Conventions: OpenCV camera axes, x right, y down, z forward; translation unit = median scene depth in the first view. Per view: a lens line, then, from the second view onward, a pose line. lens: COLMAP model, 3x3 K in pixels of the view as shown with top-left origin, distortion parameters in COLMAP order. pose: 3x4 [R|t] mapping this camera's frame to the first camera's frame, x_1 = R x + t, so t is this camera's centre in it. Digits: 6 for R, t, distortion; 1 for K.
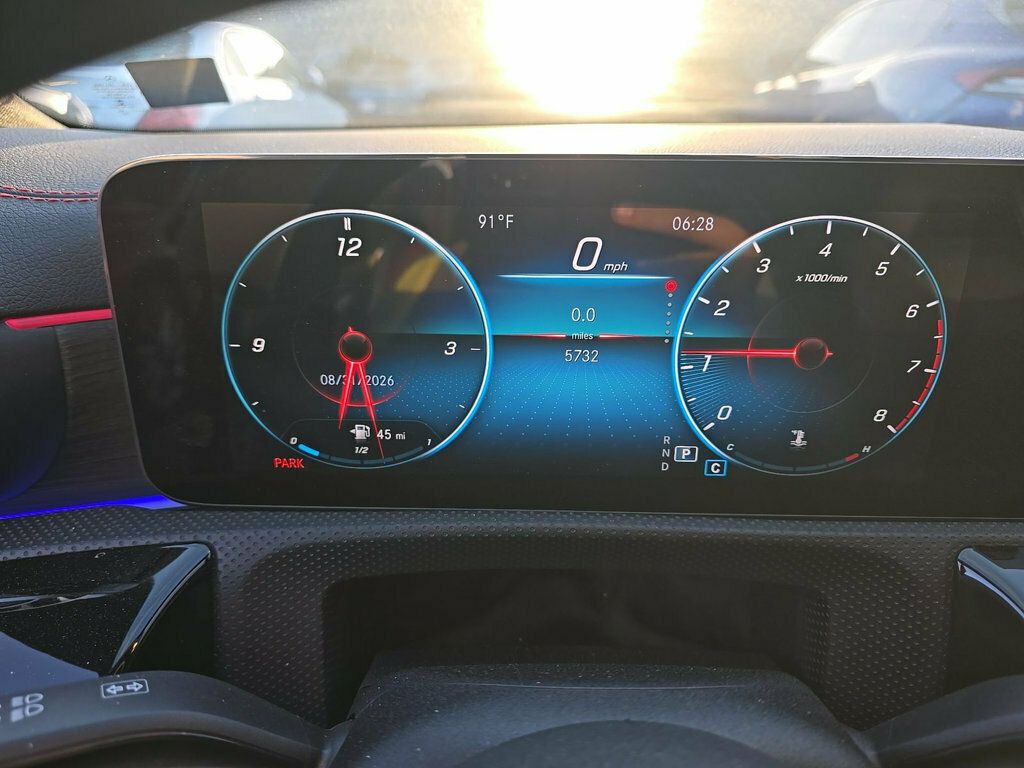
lens RADIAL K [[683.5, 0, 512.0], [0, 683.5, 384.0], [0, 0, 1]] dist [0.000222, 0.000276]
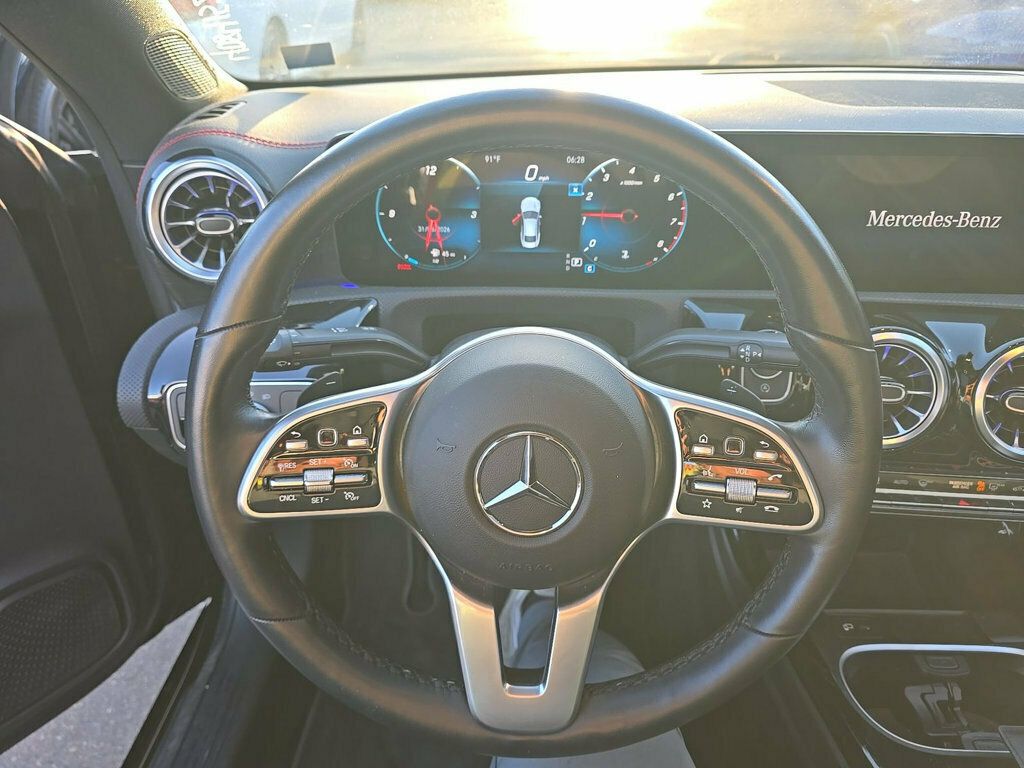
lens RADIAL K [[684.2, 0, 512.0], [0, 684.2, 384.0], [0, 0, 1]] dist [0.053262, -0.000224]
pose [[0.999721, 0.001704, -0.023543, 0.093705], [0.002159, 0.986609, 0.163090, 0.132886], [0.023506, -0.163096, 0.986330, -1.374845]]
